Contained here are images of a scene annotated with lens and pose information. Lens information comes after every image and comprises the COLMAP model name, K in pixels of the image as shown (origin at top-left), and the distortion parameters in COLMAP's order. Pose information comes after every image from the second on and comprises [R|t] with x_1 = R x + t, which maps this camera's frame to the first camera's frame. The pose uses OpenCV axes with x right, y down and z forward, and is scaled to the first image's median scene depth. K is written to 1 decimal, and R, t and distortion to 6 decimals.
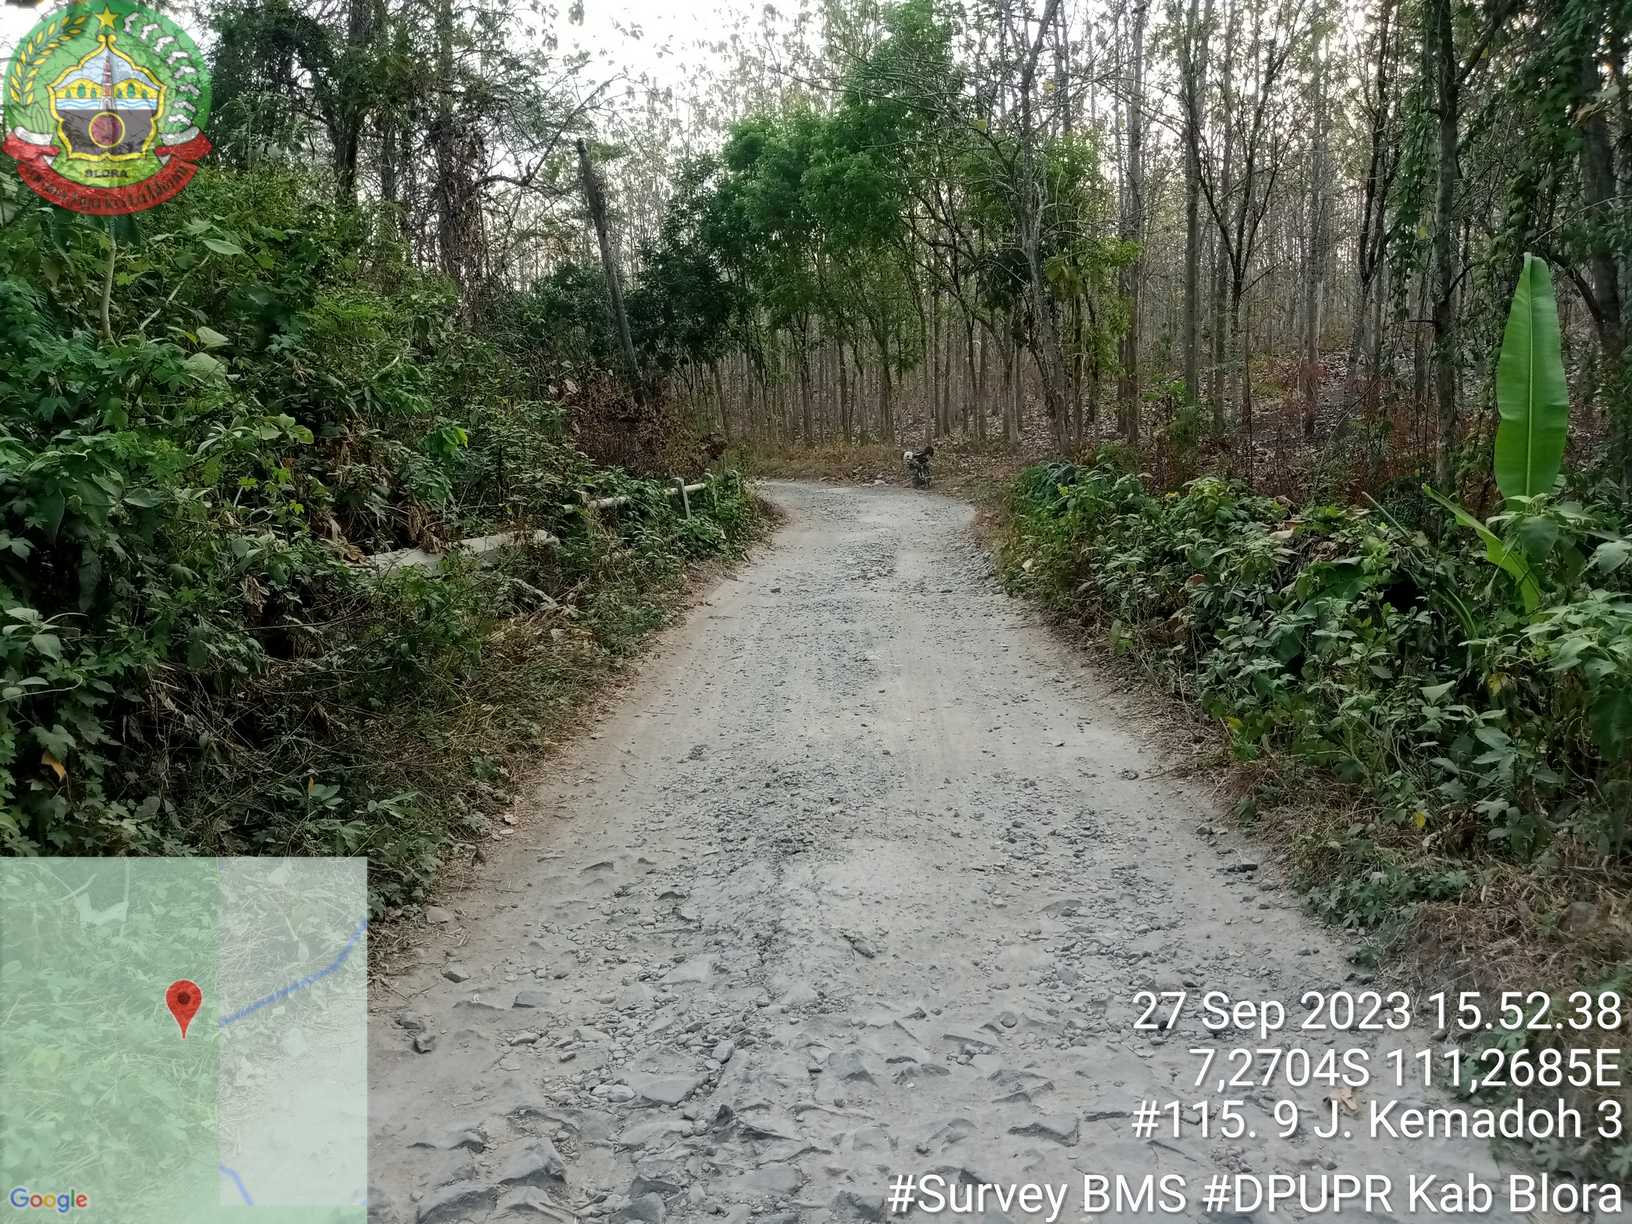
lens RADIAL K [[1285.2, 0, 820.9], [0, 1285.2, 661.8], [0, 0, 1]] dist [0.019587, -0.063551]
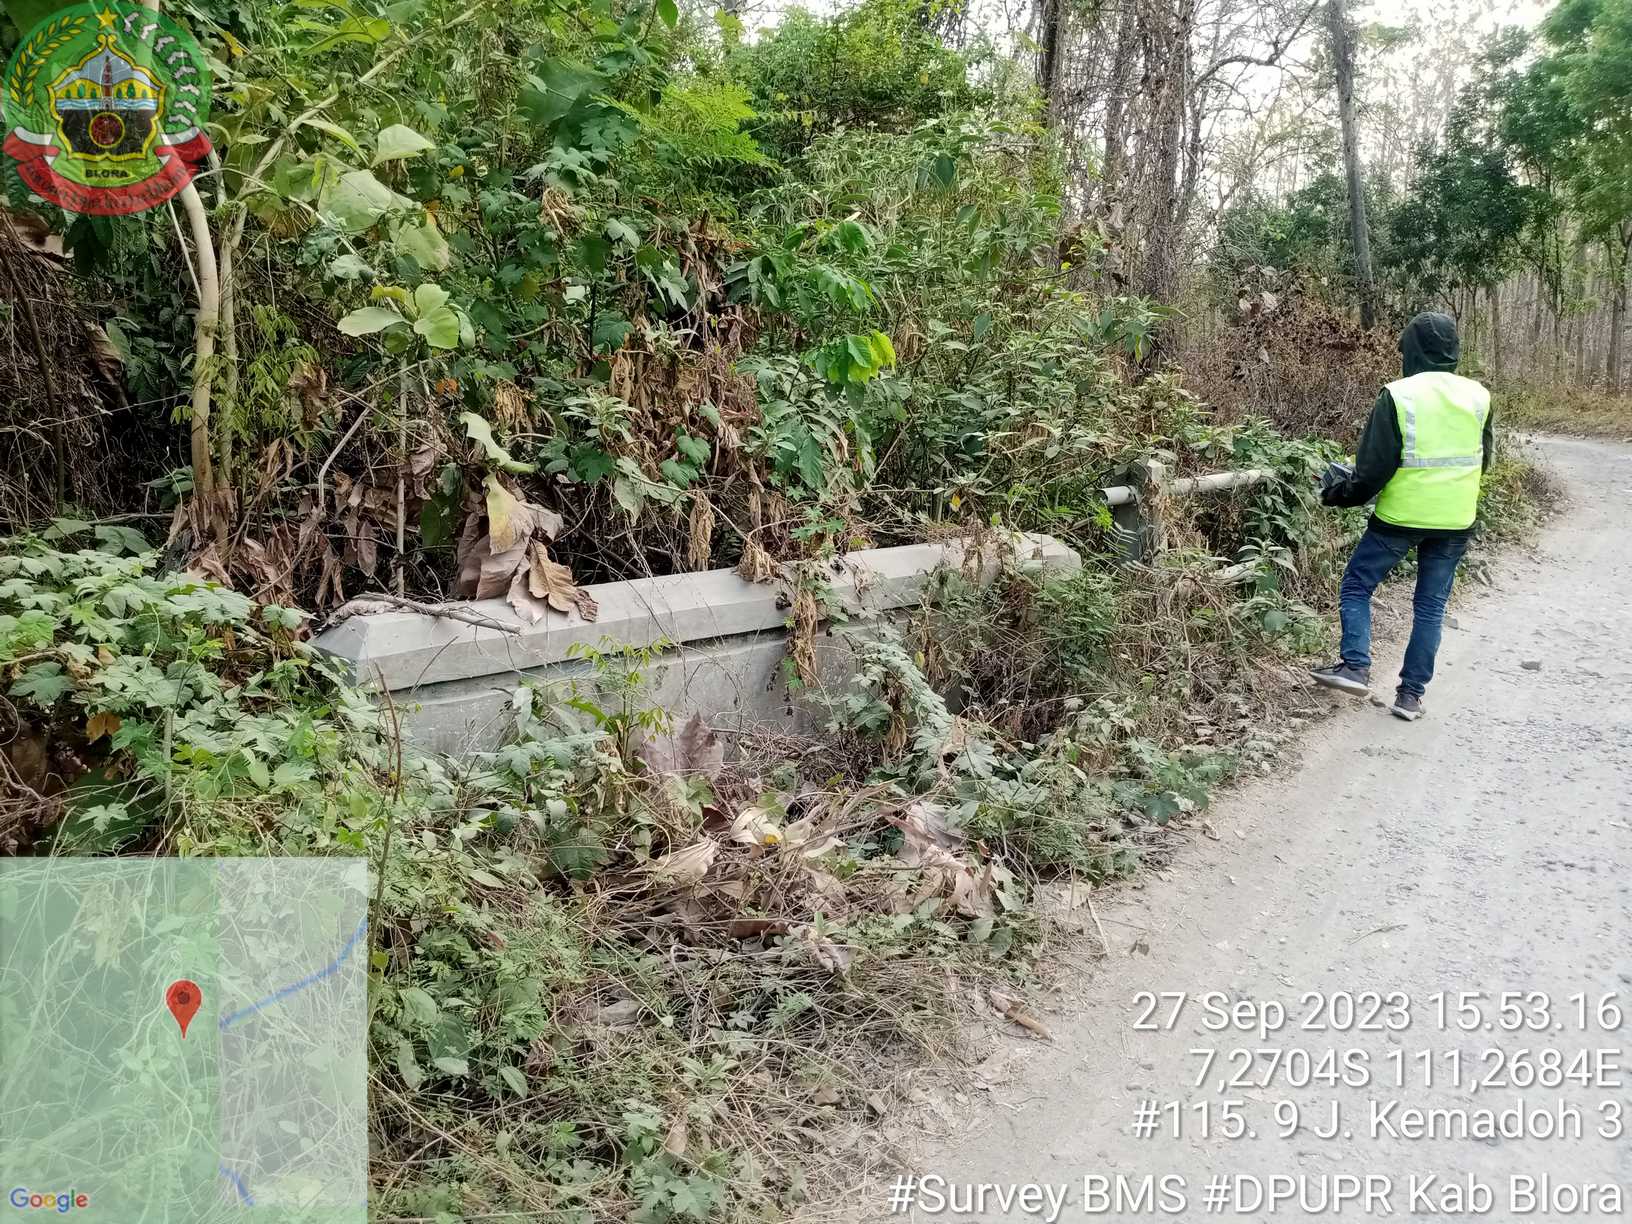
lens RADIAL K [[1285.2, 0, 820.5], [0, 1285.2, 625.6], [0, 0, 1]] dist [0.019587, -0.063551]
pose [[0.851251, 0.138949, -0.506028, -0.006016], [-0.125800, 0.990223, 0.060278, -0.021623], [0.509456, 0.012346, 0.860408, 0.125884]]
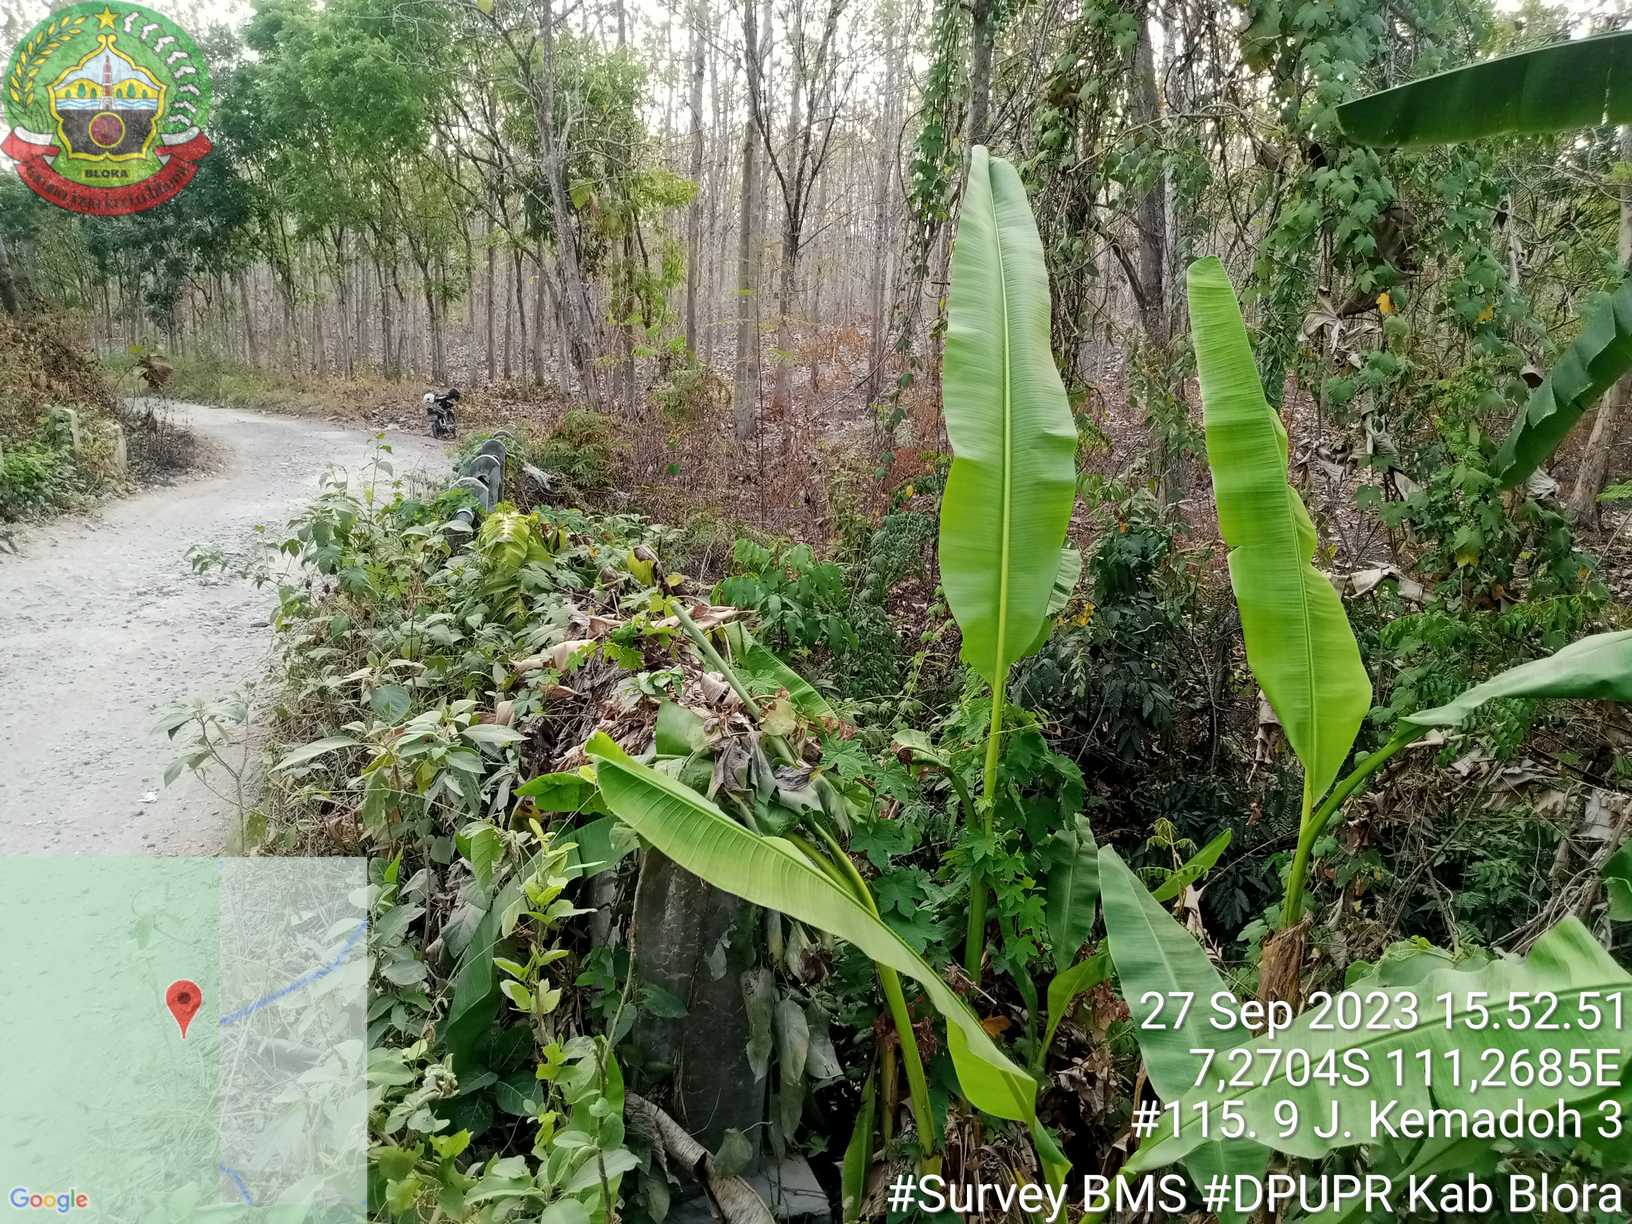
lens RADIAL K [[1285.2, 0, 814.0], [0, 1285.2, 615.2], [0, 0, 1]] dist [0.019587, -0.063551]
pose [[0.954417, 0.018660, 0.297894, 0.055107], [-0.020325, 0.999790, 0.002494, -0.021281], [-0.297785, -0.008435, 0.954596, 0.093268]]
